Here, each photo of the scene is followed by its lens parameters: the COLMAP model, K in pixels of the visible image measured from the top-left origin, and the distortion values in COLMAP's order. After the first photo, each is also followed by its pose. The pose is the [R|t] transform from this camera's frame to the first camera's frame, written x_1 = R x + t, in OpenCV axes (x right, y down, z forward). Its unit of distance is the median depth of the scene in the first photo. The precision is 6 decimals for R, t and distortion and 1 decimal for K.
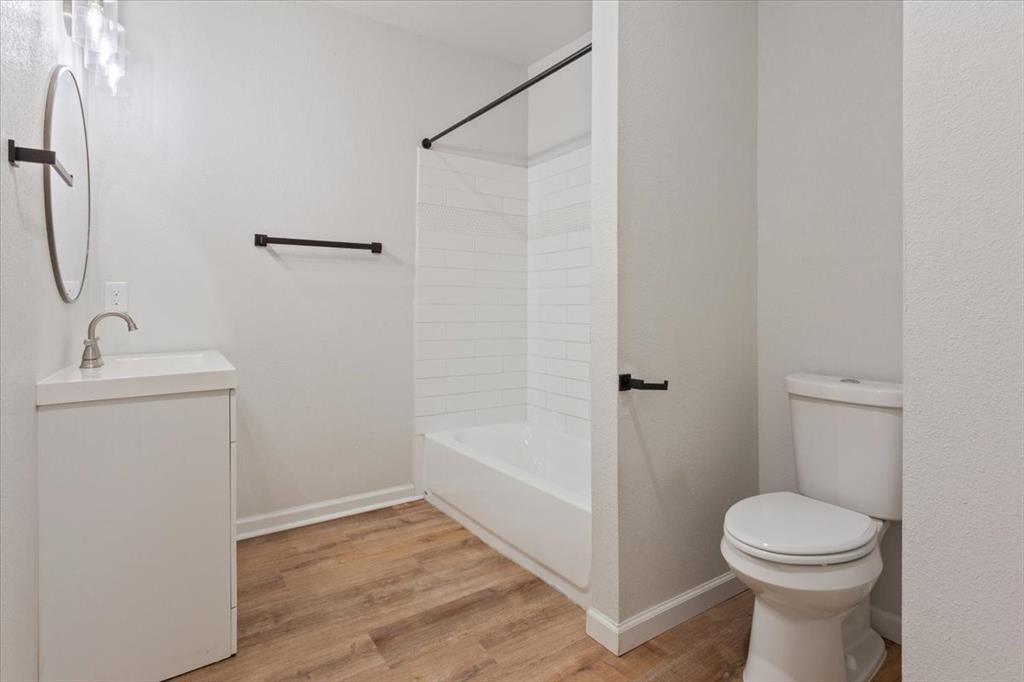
lens RADIAL K [[548.7, 0, 515.3], [0, 548.7, 341.2], [0, 0, 1]] dist [-0.006534, 0.003281]
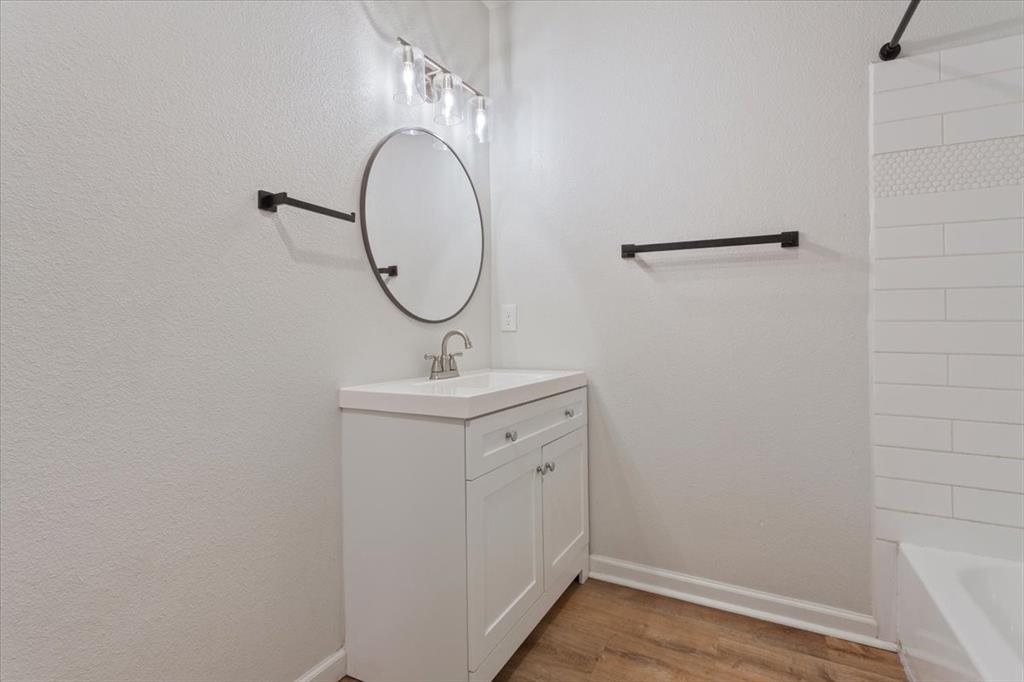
lens RADIAL K [[474.2, 0, 502.8], [0, 474.2, 325.3], [0, 0, 1]] dist [0.002851, 0.000348]
pose [[0.444396, -0.003222, -0.895825, 0.119728], [-0.054610, 0.998036, -0.030680, -0.027079], [0.894164, 0.062555, 0.443347, 0.440550]]
